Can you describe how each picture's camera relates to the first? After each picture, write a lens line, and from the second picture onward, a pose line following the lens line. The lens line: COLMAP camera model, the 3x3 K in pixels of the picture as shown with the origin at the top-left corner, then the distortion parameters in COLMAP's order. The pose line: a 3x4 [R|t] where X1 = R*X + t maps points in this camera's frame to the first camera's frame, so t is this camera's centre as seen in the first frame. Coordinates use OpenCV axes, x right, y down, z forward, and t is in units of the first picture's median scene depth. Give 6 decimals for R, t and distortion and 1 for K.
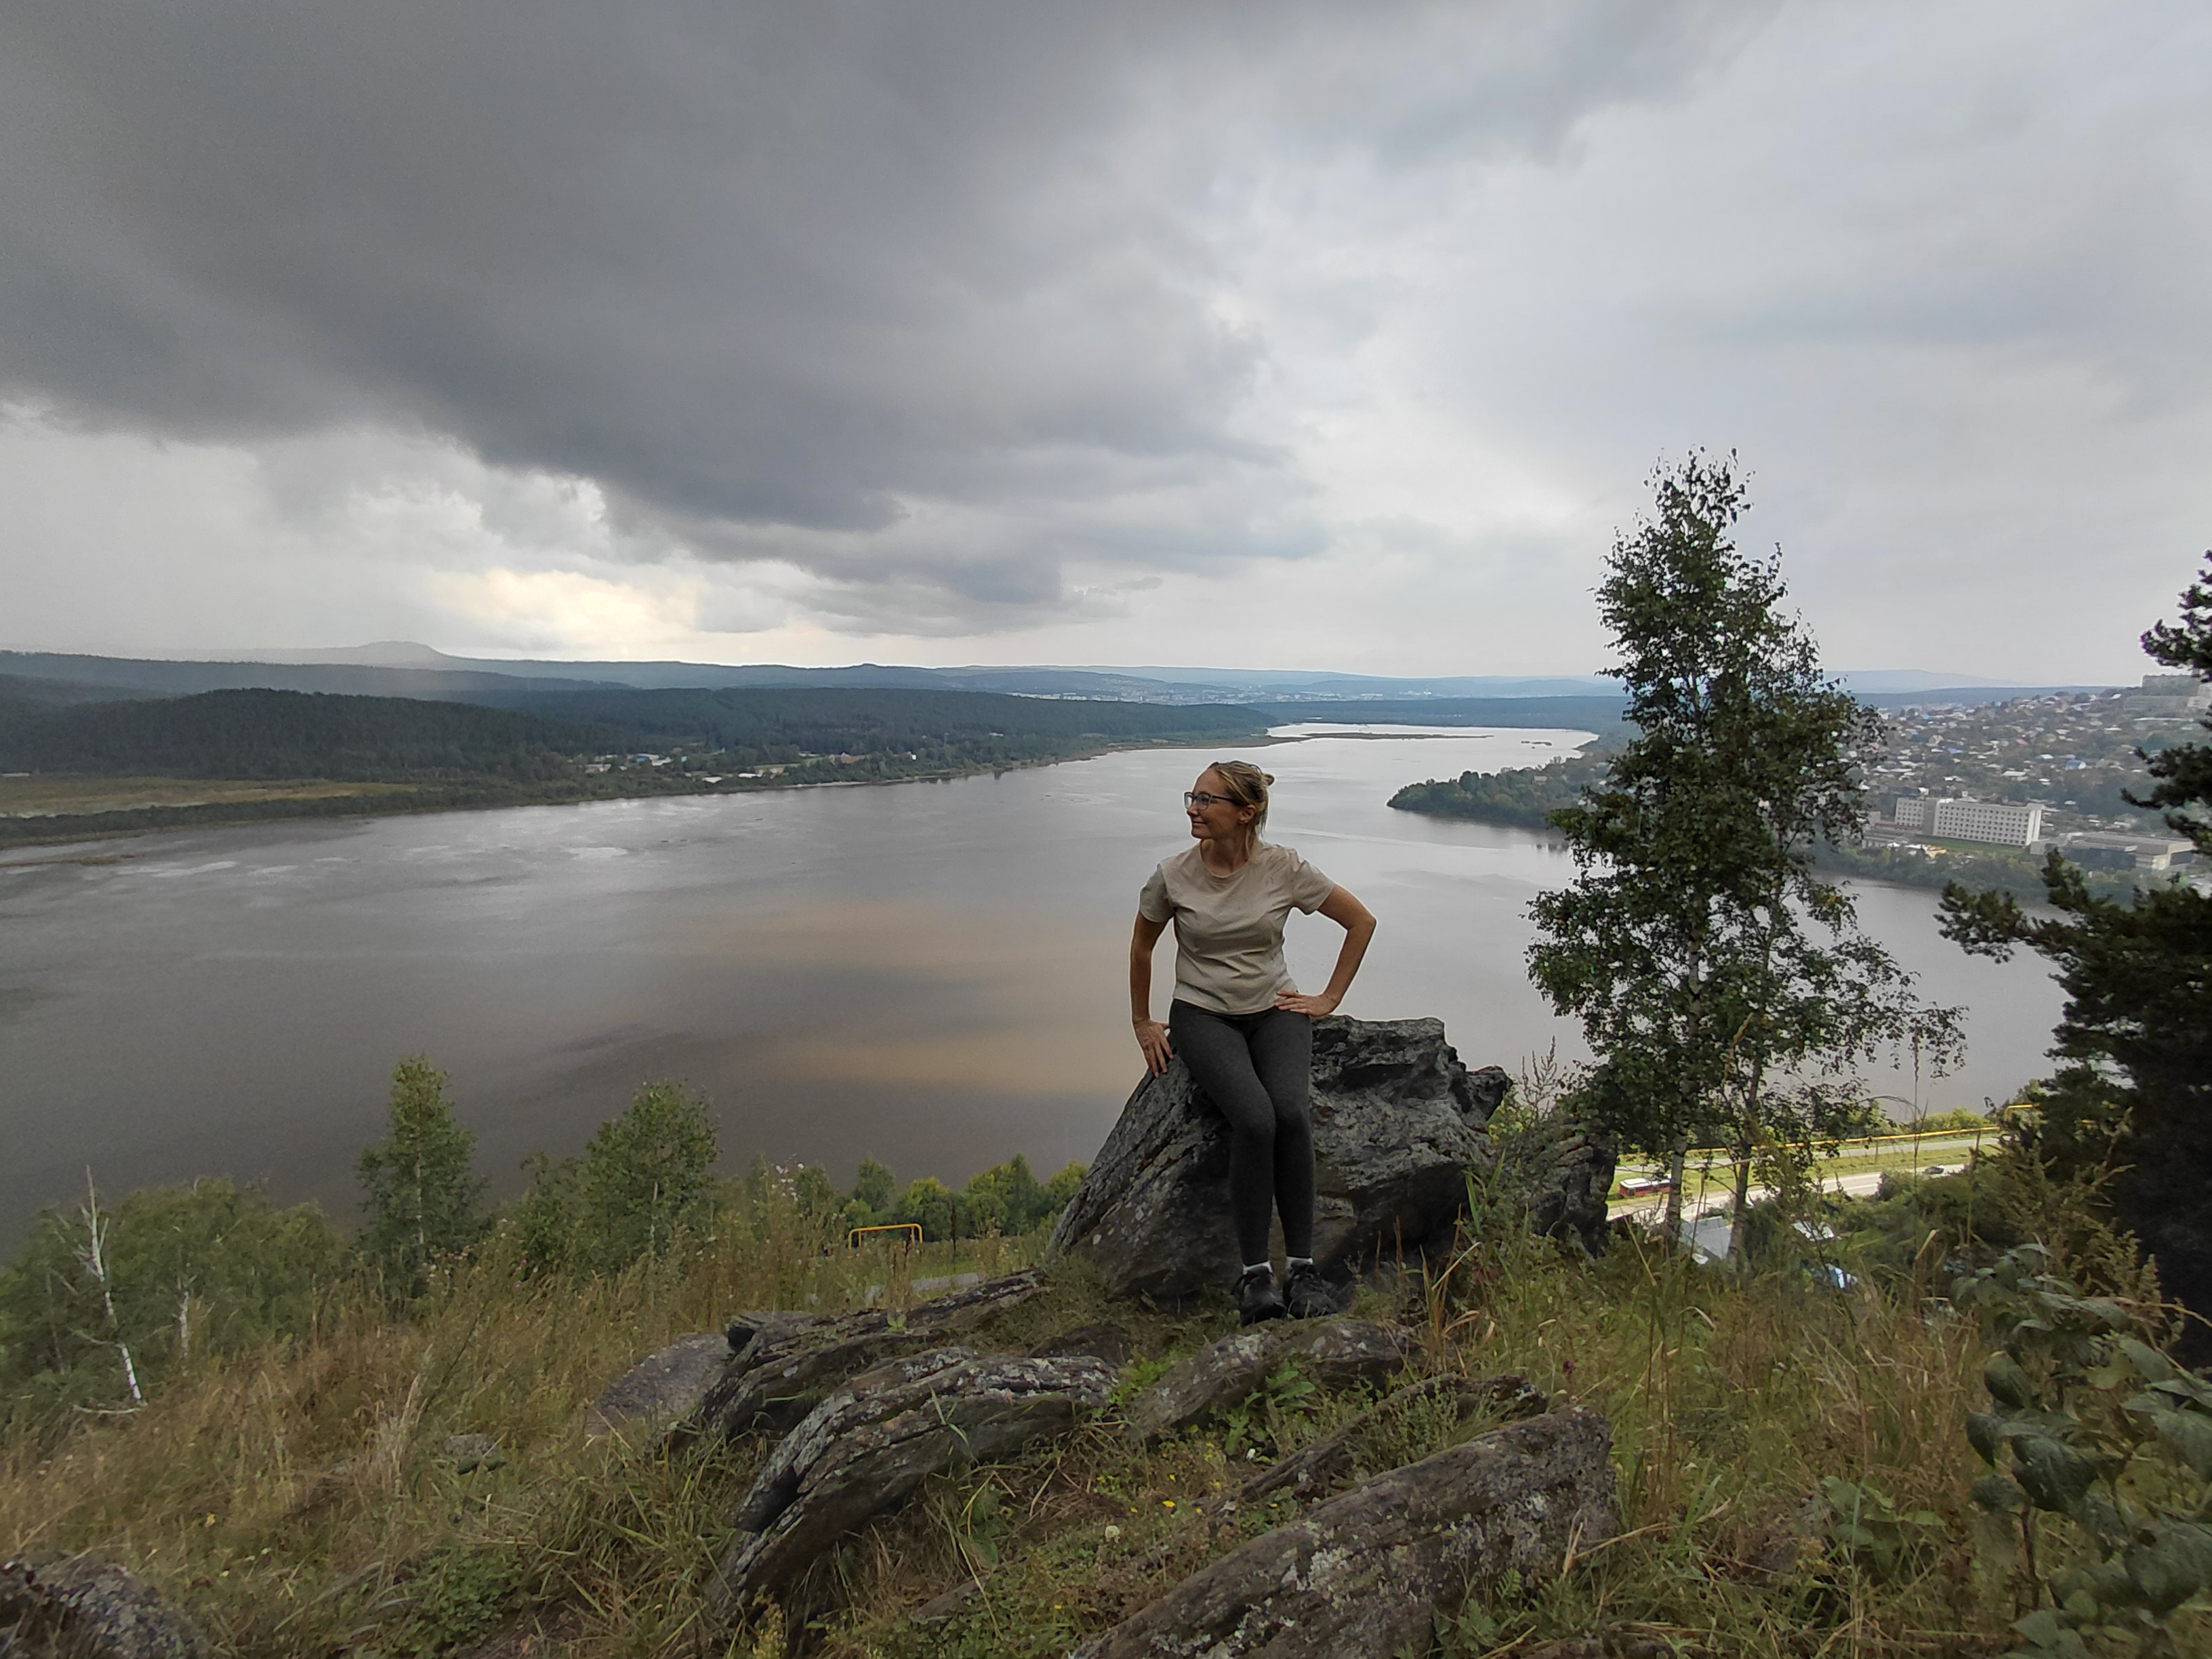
lens RADIAL K [[1042.1, 0, 1098.4], [0, 1042.1, 888.1], [0, 0, 1]] dist [-0.001837, -0.001999]
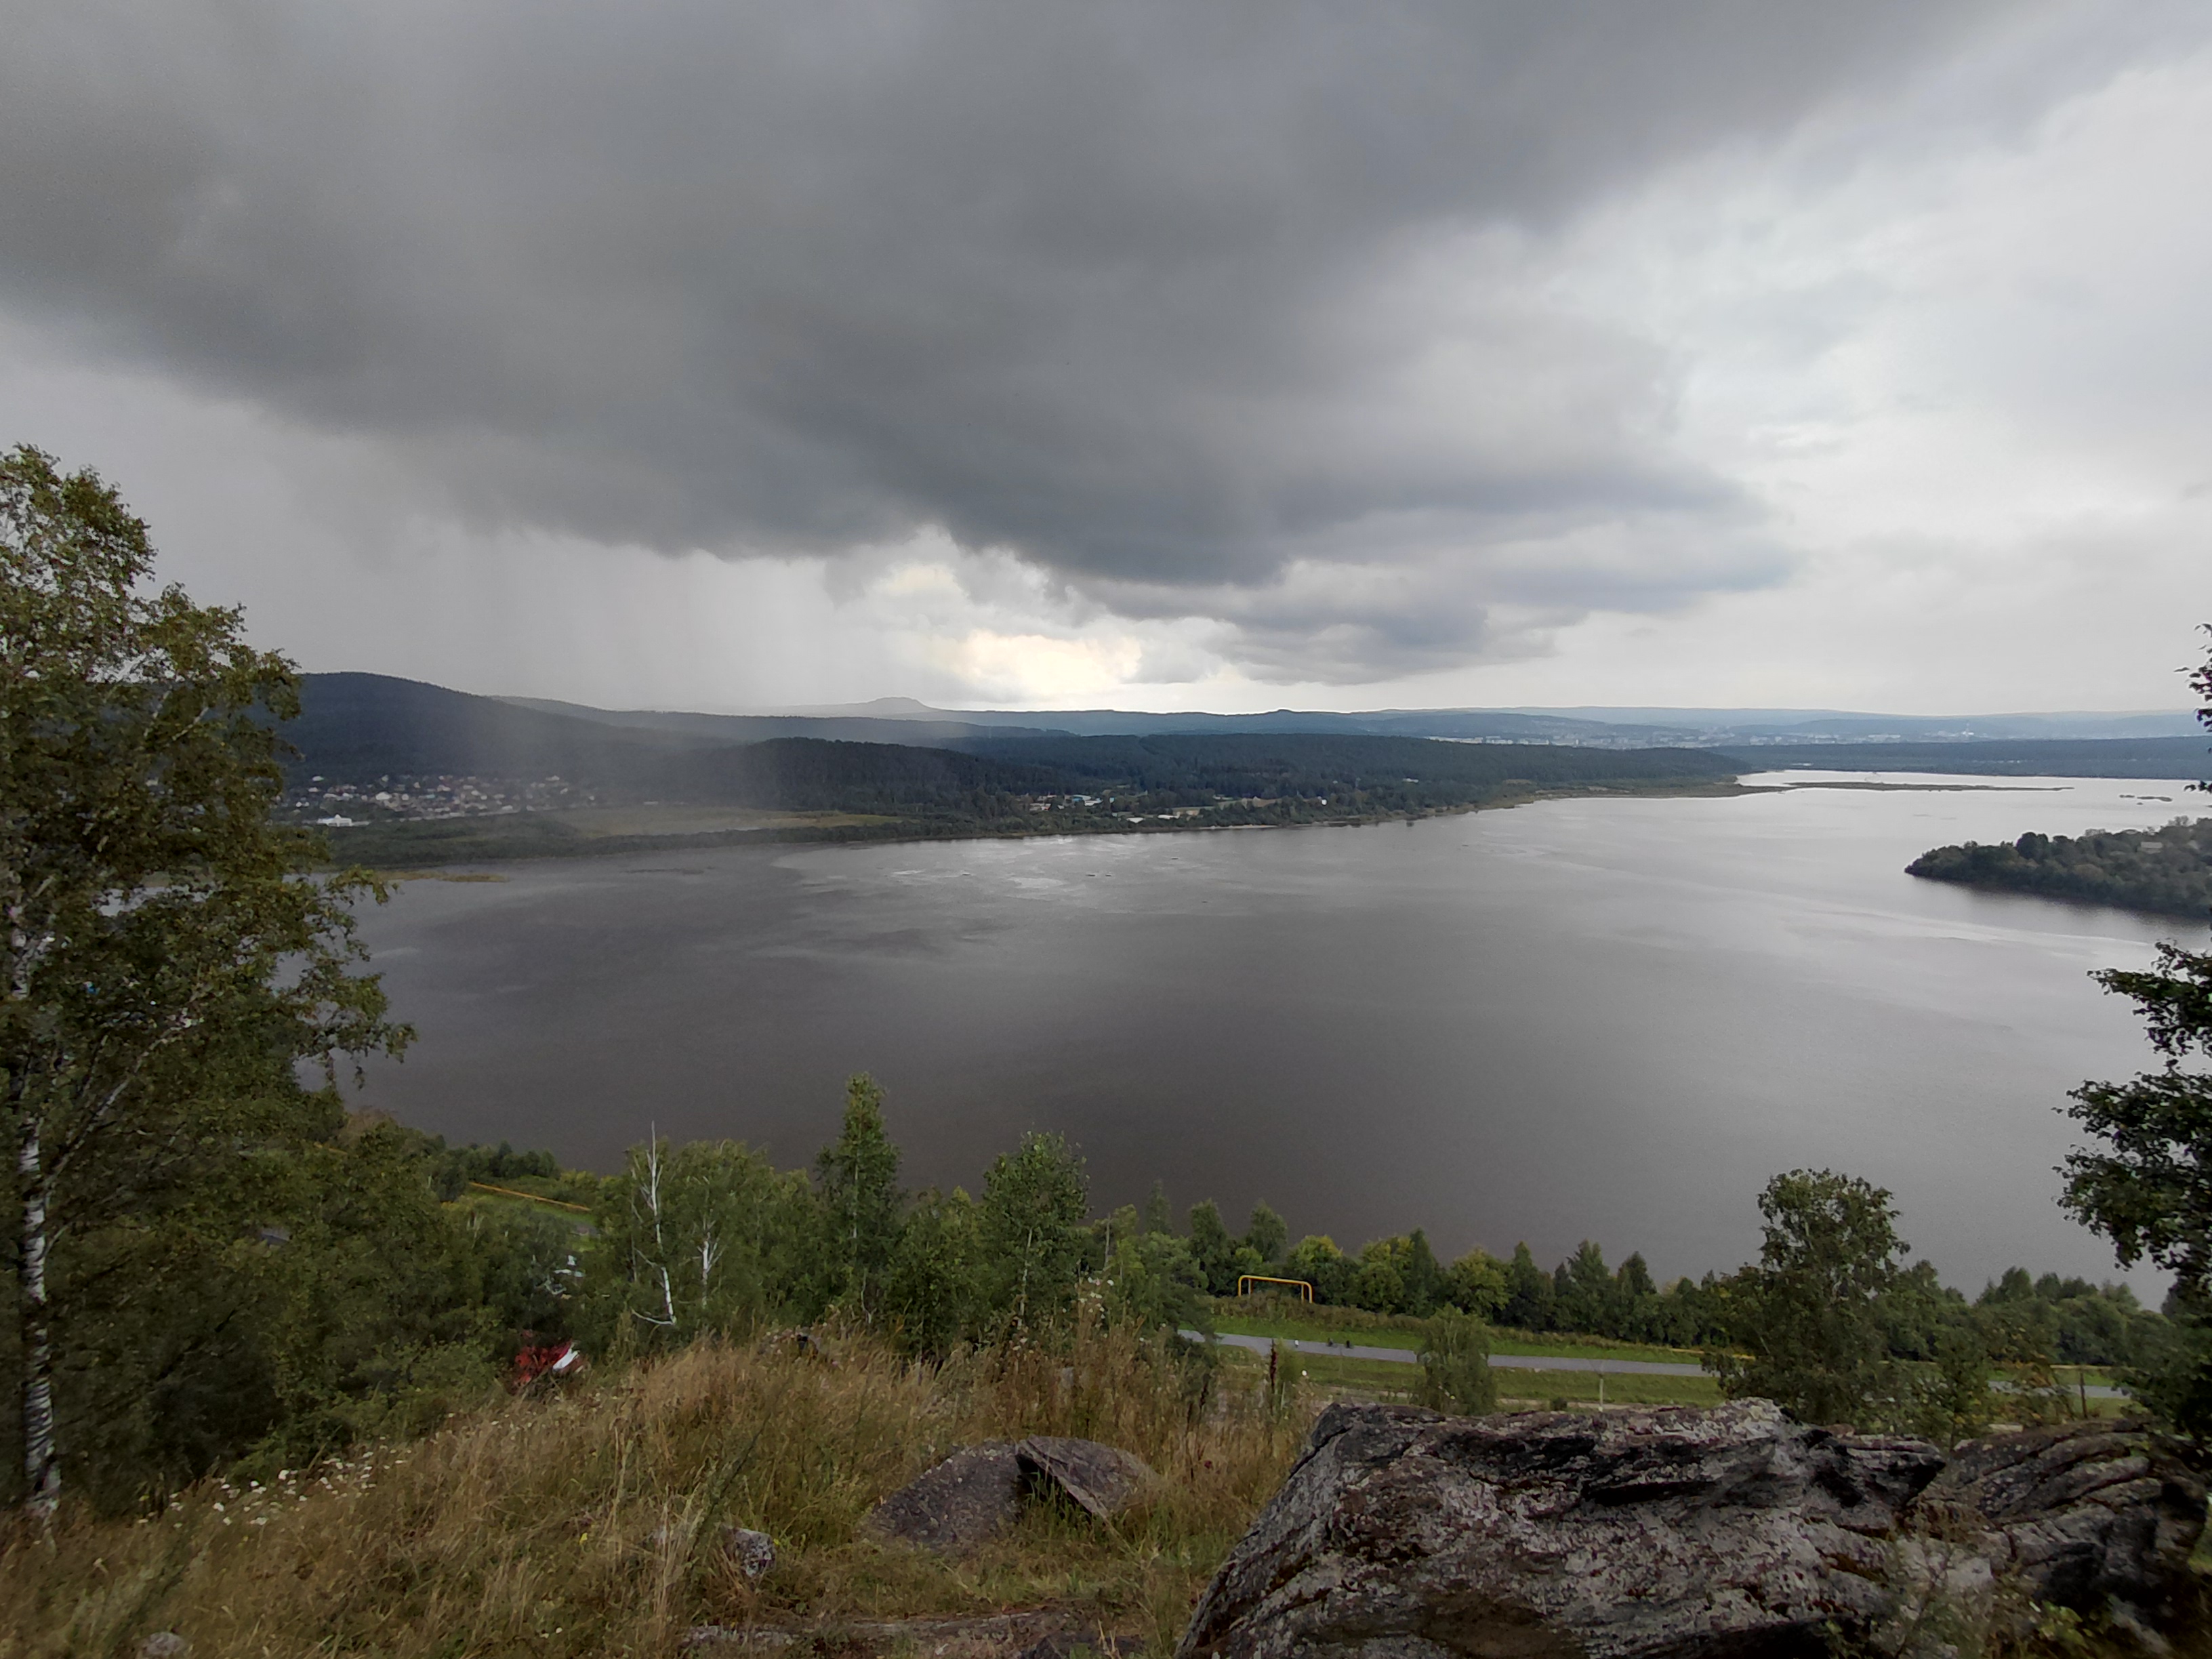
lens RADIAL K [[1032.5, 0, 1135.6], [0, 1032.5, 842.0], [0, 0, 1]] dist [-0.001257, -0.000156]
pose [[0.920674, 0.031827, -0.389033, 0.079248], [-0.049358, 0.998162, -0.035149, -0.090277], [0.387199, 0.051563, 0.920553, 0.069626]]
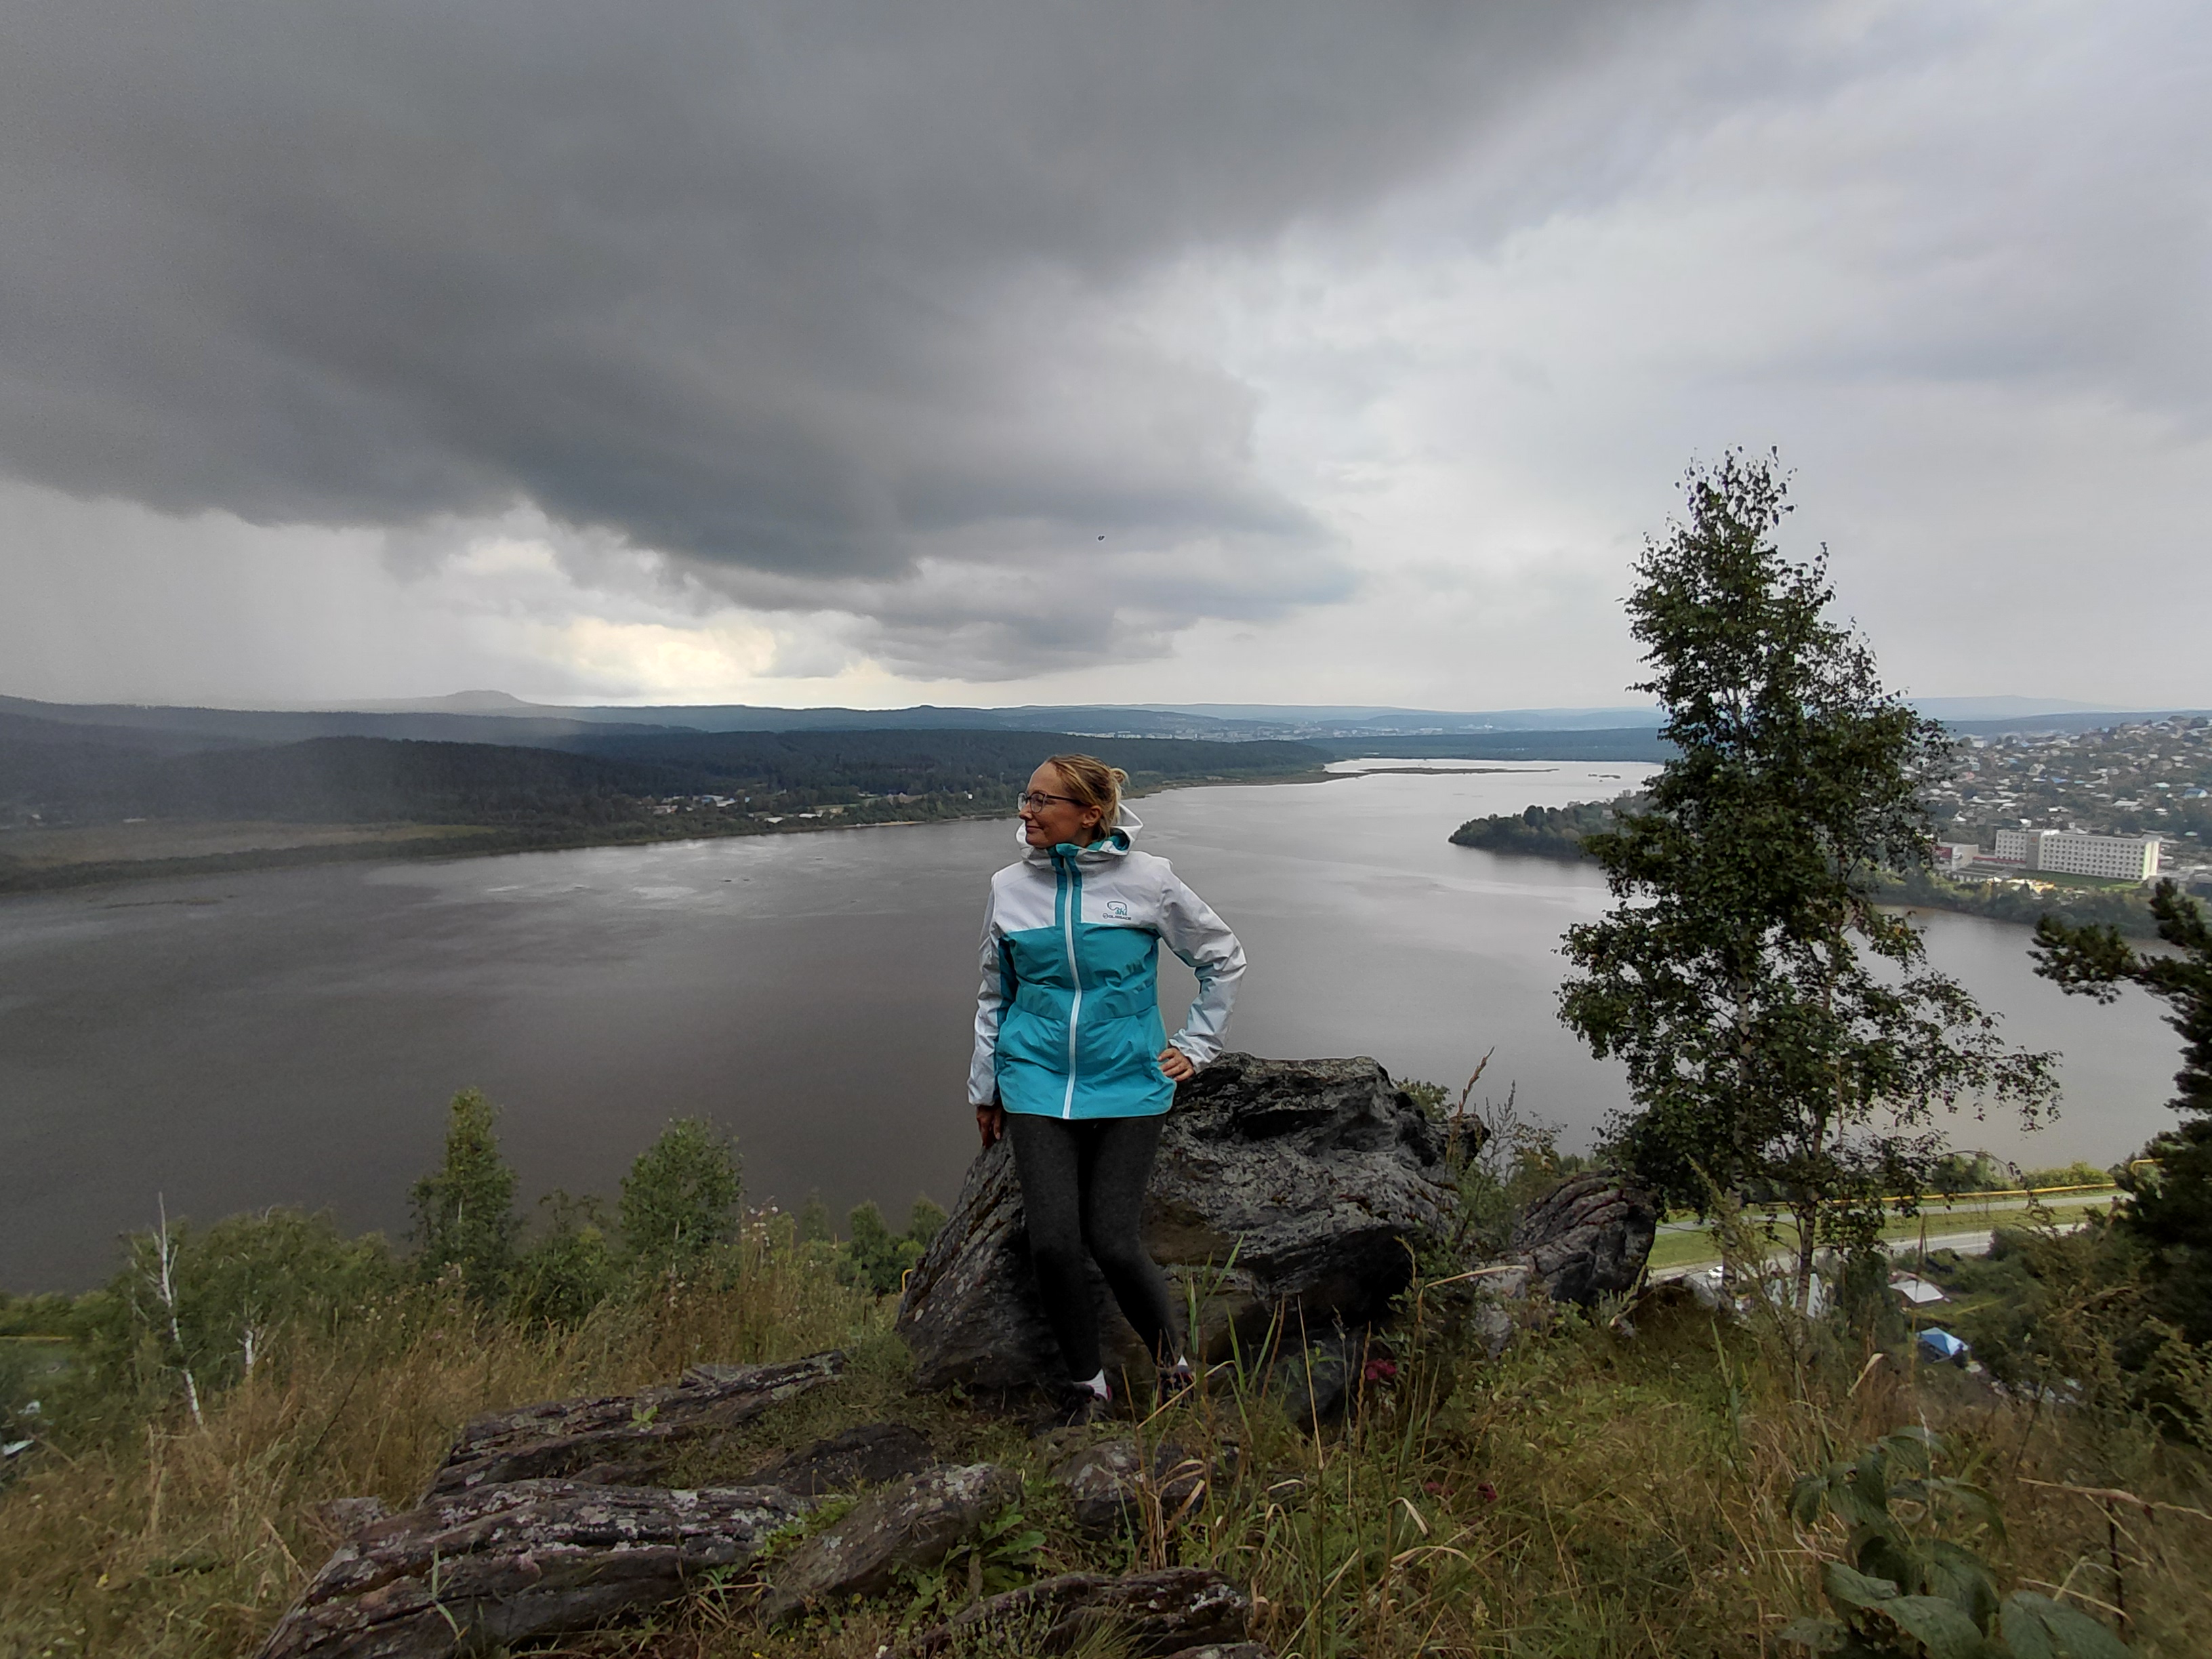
lens RADIAL K [[1021.4, 0, 1129.0], [0, 1021.4, 893.2], [0, 0, 1]] dist [-0.002453, -0.000898]
pose [[0.998077, -0.002396, -0.061938, 0.075022], [0.000118, 0.999324, -0.036755, 0.008446], [0.061984, 0.036677, 0.997403, 0.057912]]
